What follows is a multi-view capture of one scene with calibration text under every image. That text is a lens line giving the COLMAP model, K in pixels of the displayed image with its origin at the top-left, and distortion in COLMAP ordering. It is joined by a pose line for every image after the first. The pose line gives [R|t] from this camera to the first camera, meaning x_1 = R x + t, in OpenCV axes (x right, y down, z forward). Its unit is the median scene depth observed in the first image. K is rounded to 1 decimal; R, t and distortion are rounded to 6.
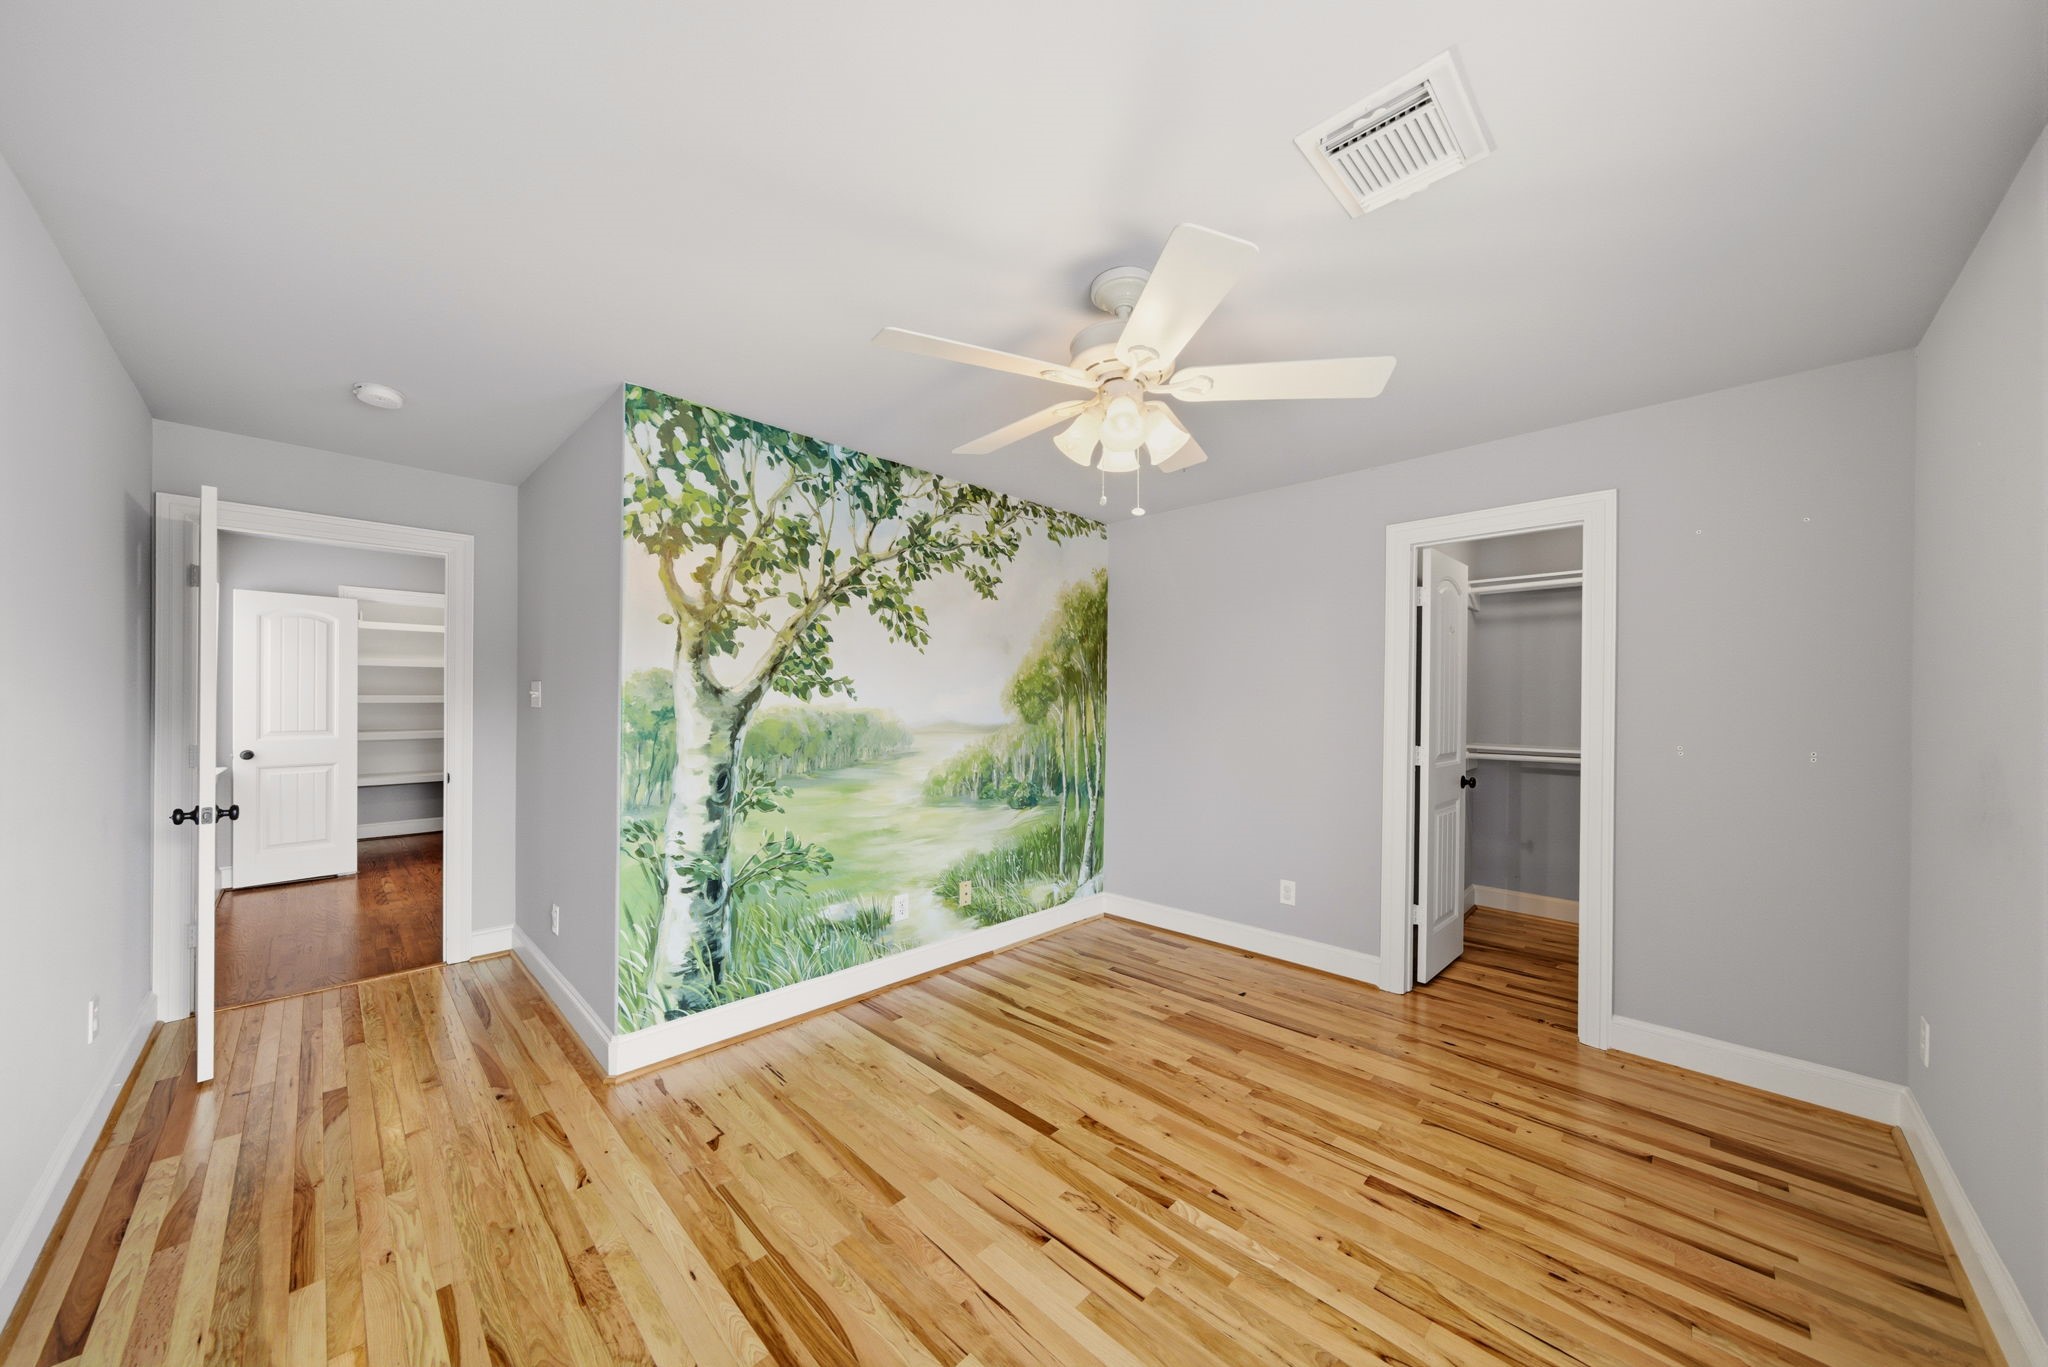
lens RADIAL K [[697.1, 0, 1018.3], [0, 697.1, 696.7], [0, 0, 1]] dist [-0.005666, 0.000359]
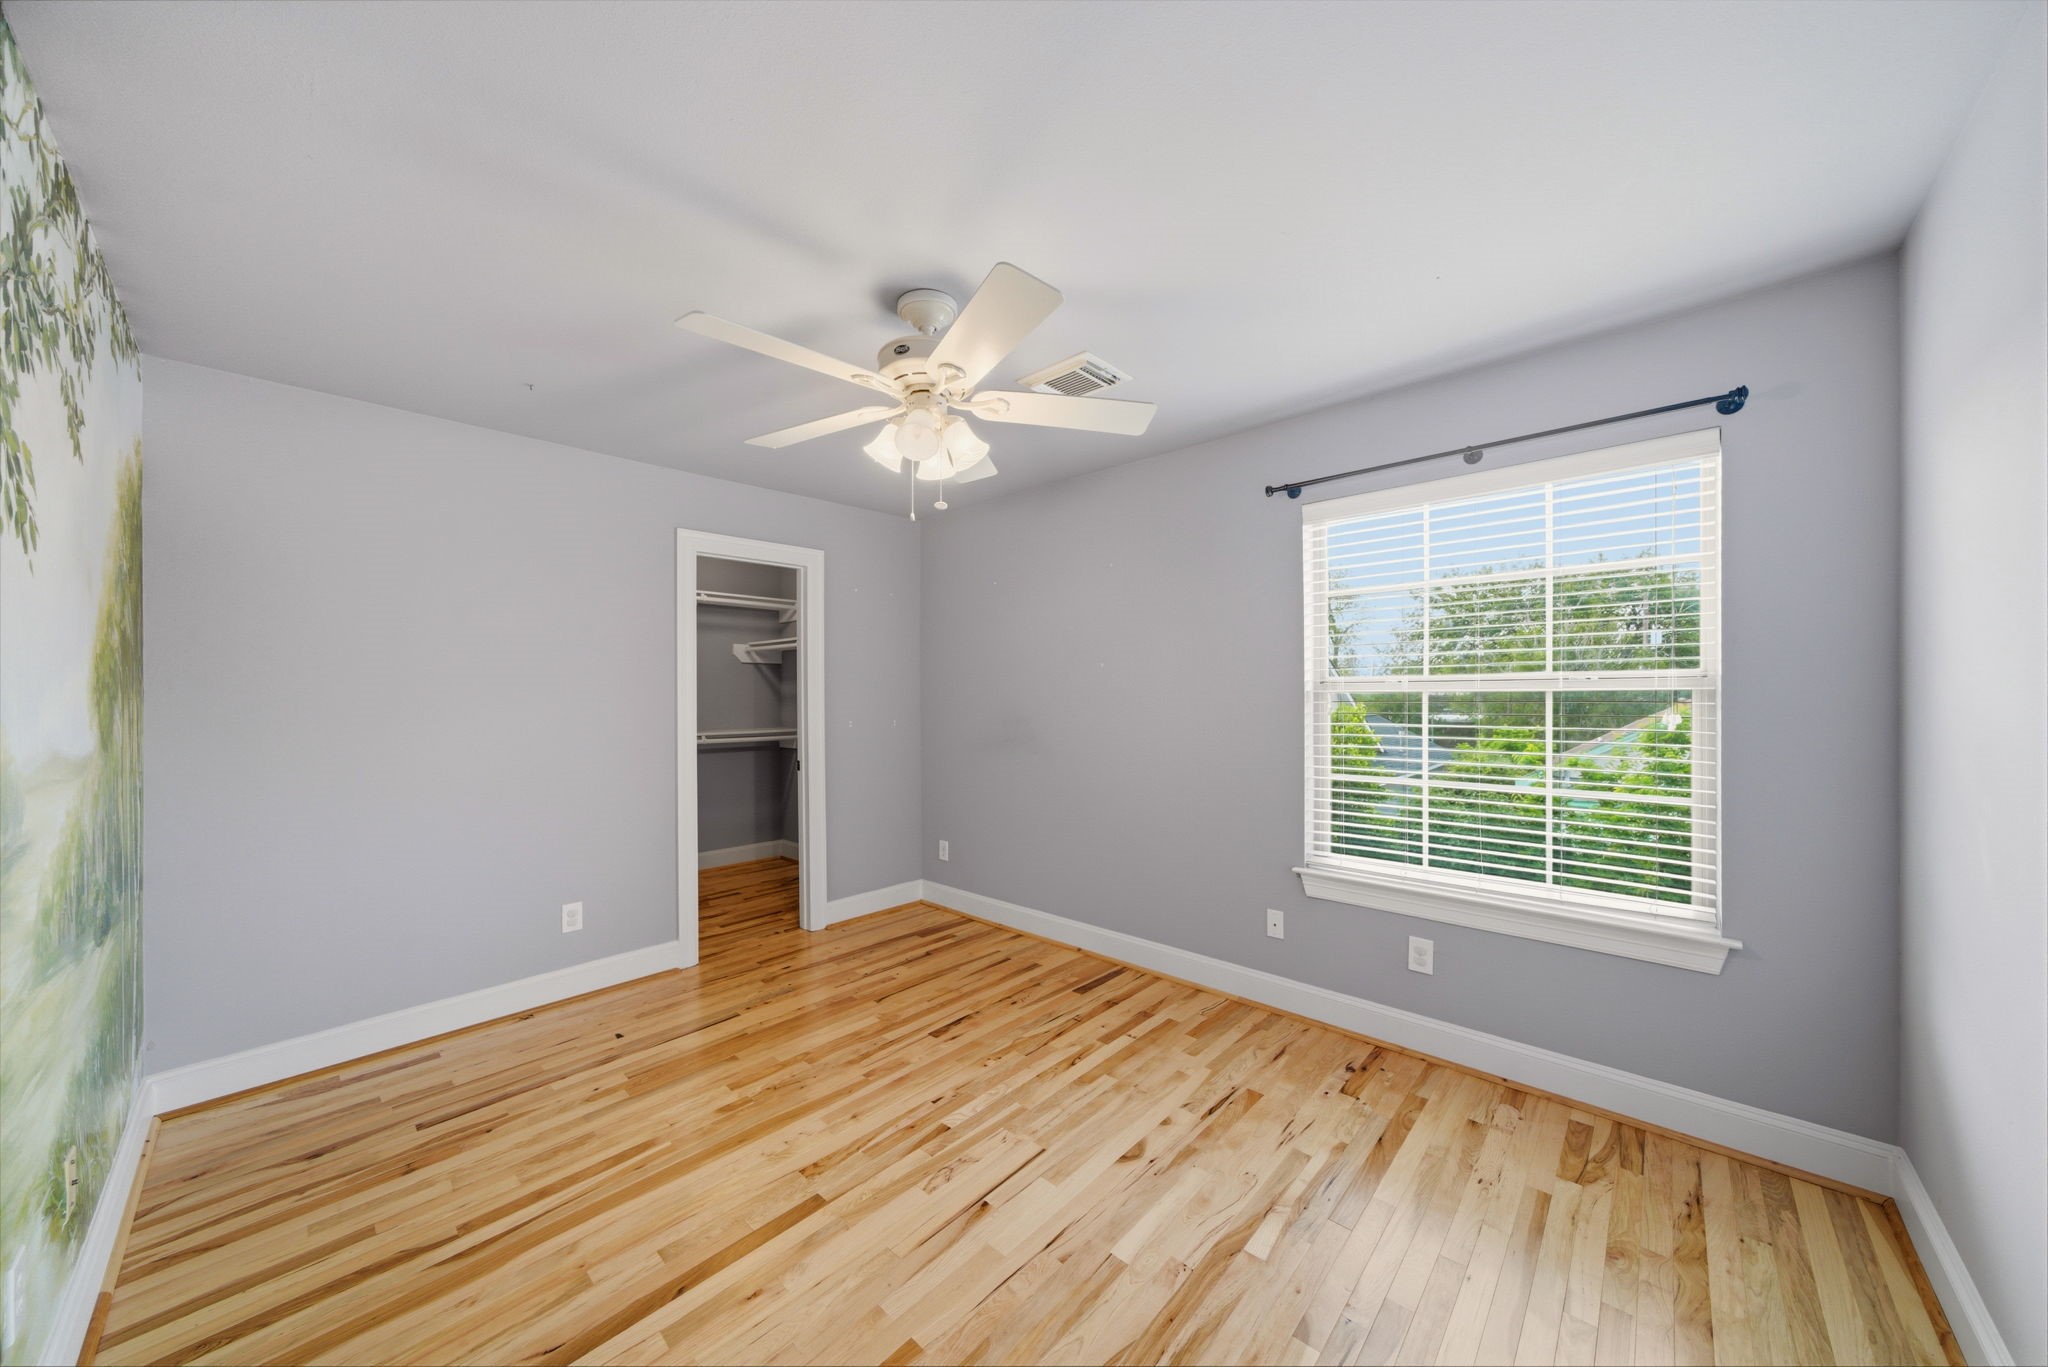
lens RADIAL K [[697.1, 0, 1017.6], [0, 697.1, 687.4], [0, 0, 1]] dist [-0.005666, 0.000359]
pose [[-0.030499, 0.002765, 0.999531, -0.749169], [0.001905, 0.999995, -0.002708, -0.000865], [-0.999533, 0.001822, -0.030504, 0.720563]]
